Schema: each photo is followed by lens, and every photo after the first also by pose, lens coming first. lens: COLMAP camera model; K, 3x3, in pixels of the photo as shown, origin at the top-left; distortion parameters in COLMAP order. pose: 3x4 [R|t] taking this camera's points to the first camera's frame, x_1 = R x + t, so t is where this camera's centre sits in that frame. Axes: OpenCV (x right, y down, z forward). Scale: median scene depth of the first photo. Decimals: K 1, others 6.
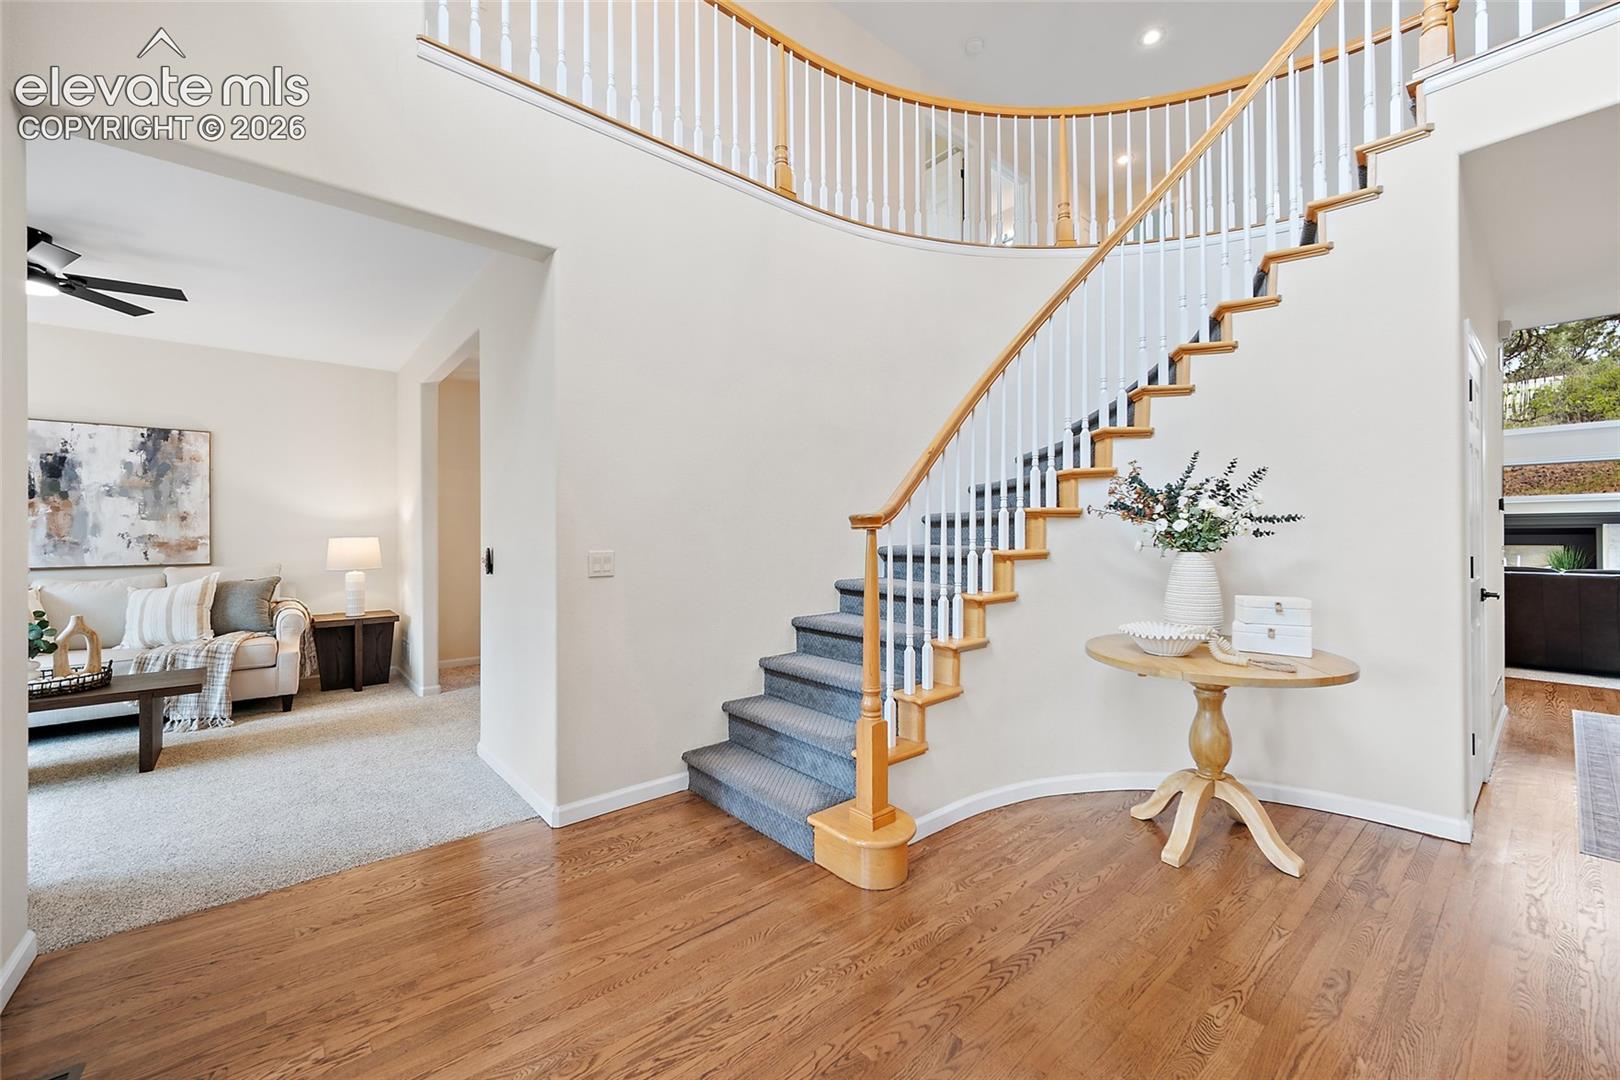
lens RADIAL K [[639.5, 0, 812.5], [0, 639.5, 532.4], [0, 0, 1]] dist [-0.005326, 0.001070]
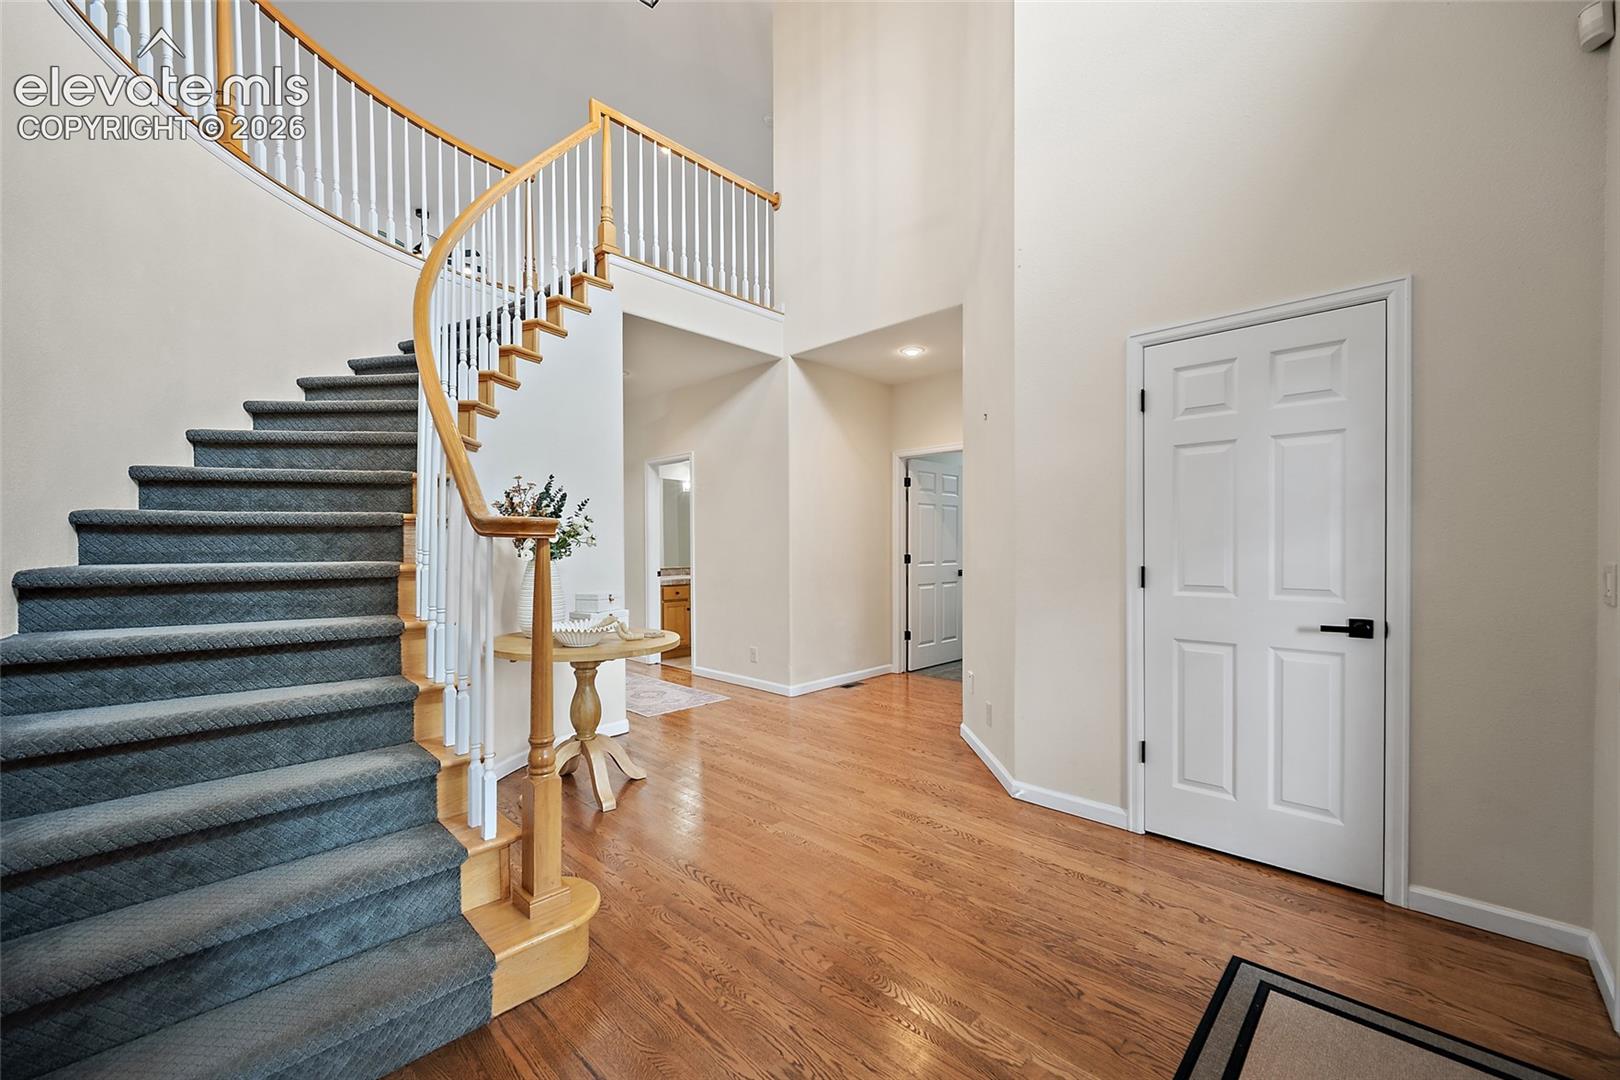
lens RADIAL K [[639.5, 0, 813.1], [0, 639.5, 547.3], [0, 0, 1]] dist [-0.005326, 0.001070]
pose [[-0.089135, -0.003594, 0.996013, -0.908214], [0.002389, 0.999990, 0.003822, 0.006085], [-0.996017, 0.002721, -0.089126, 0.911076]]
